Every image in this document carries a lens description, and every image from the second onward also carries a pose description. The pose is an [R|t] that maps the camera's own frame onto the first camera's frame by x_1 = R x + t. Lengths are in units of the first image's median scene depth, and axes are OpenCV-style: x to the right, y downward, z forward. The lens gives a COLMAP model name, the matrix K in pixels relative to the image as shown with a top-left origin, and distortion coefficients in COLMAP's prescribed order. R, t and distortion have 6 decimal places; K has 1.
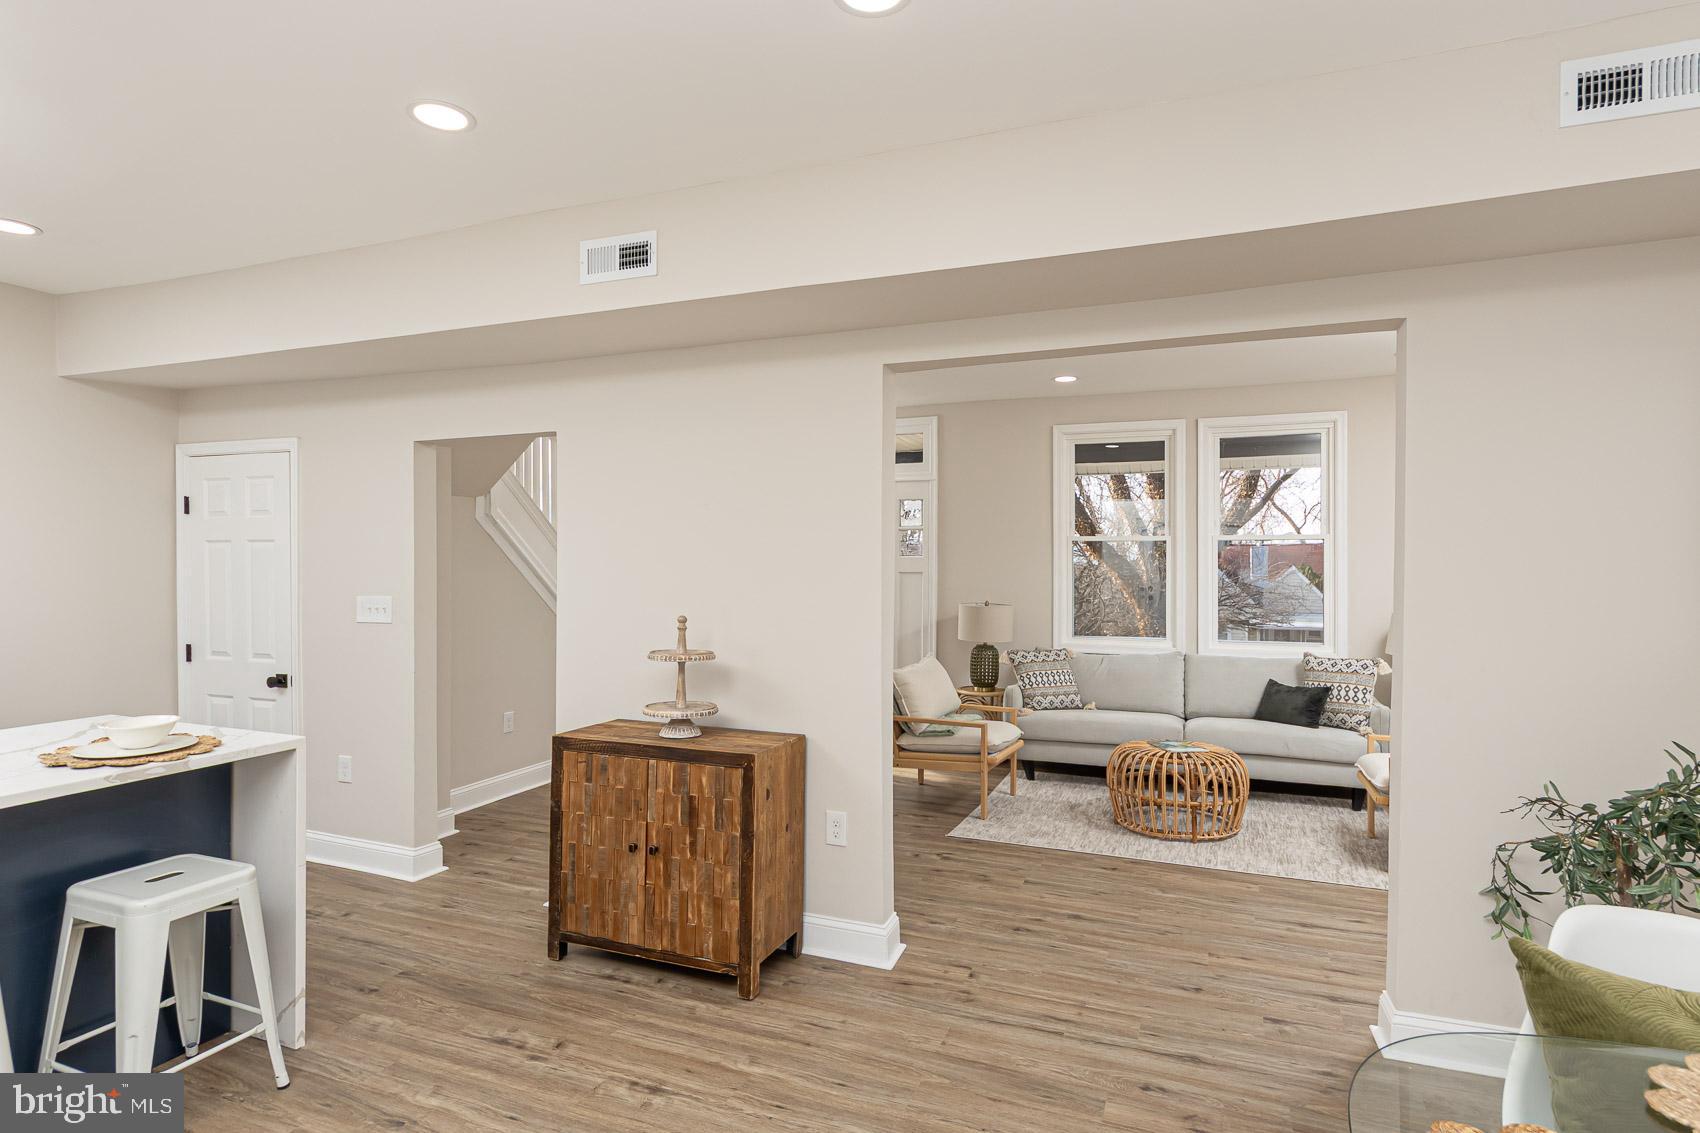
lens RADIAL K [[880.1, 0, 849.6], [0, 880.1, 561.3], [0, 0, 1]] dist [0.026165, -0.005570]
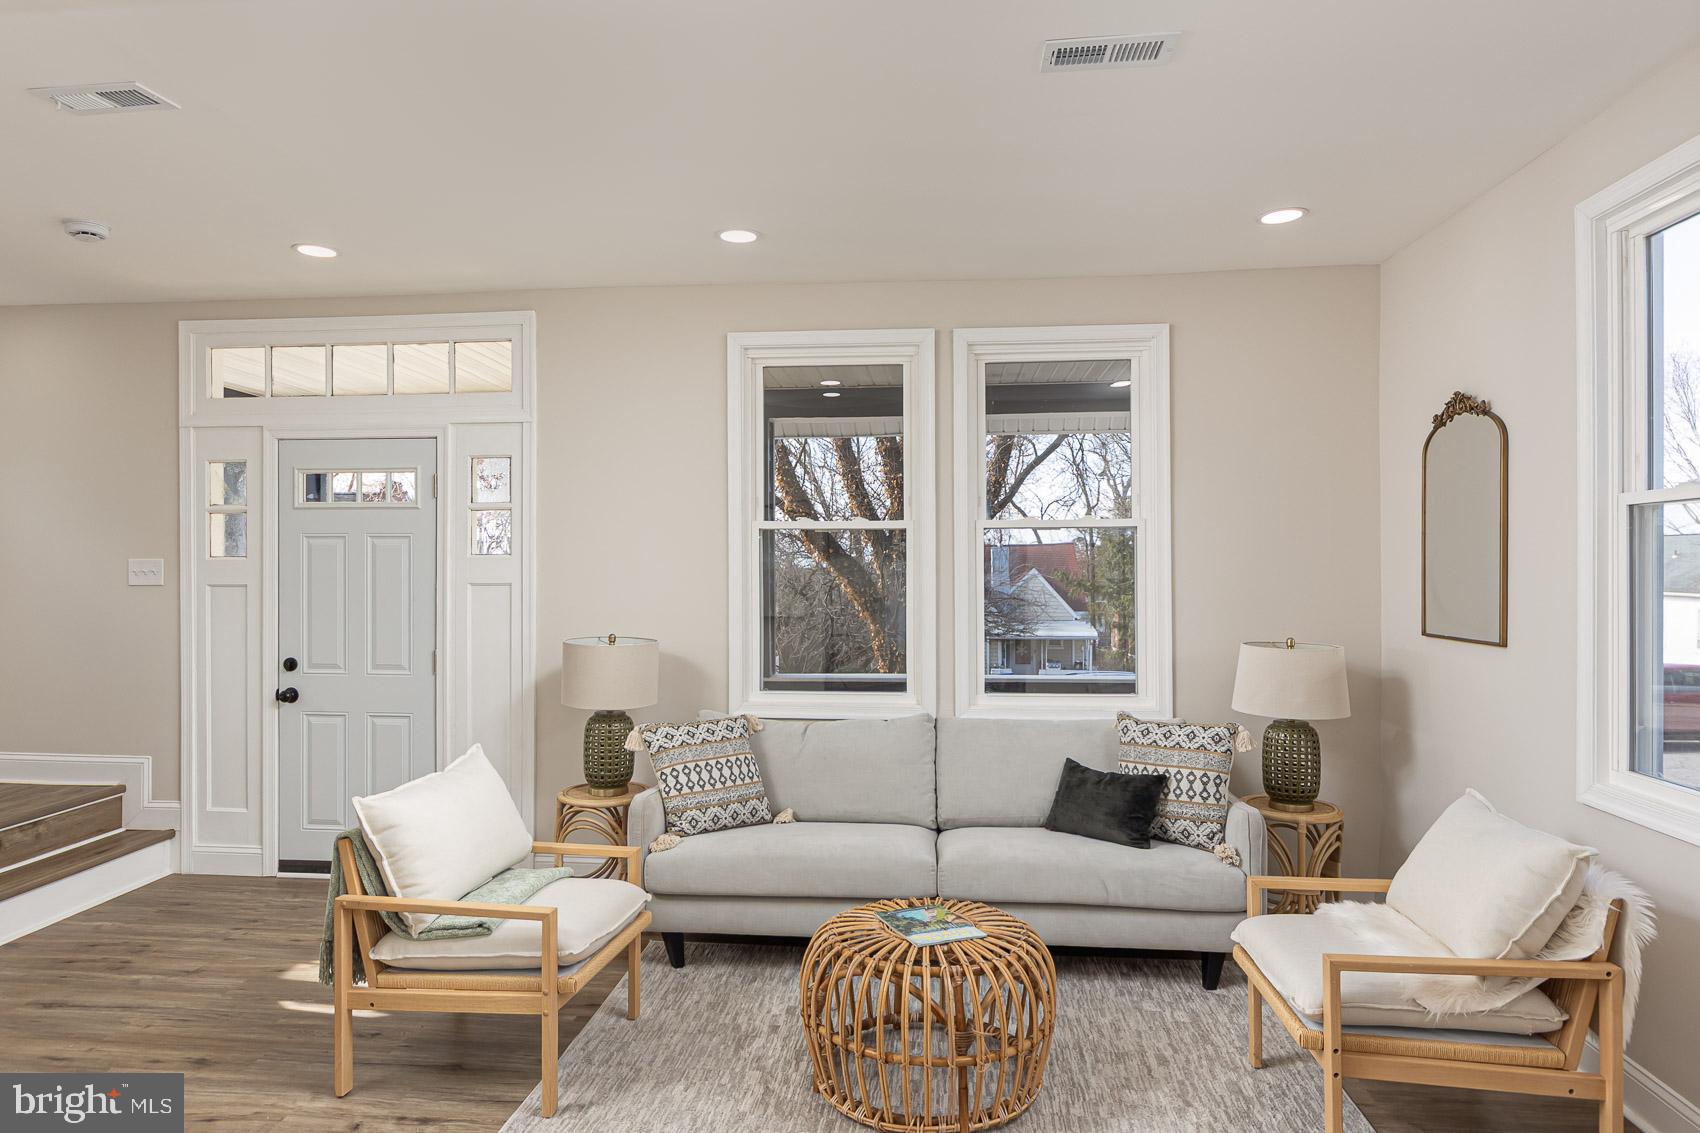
lens RADIAL K [[991.2, 0, 812.7], [0, 991.2, 562.9], [0, 0, 1]] dist [0.002183, -0.006842]
pose [[0.968171, -0.004816, 0.250242, 0.177578], [0.005303, 0.999985, -0.001271, -0.002078], [-0.250232, 0.002558, 0.968183, 0.502460]]
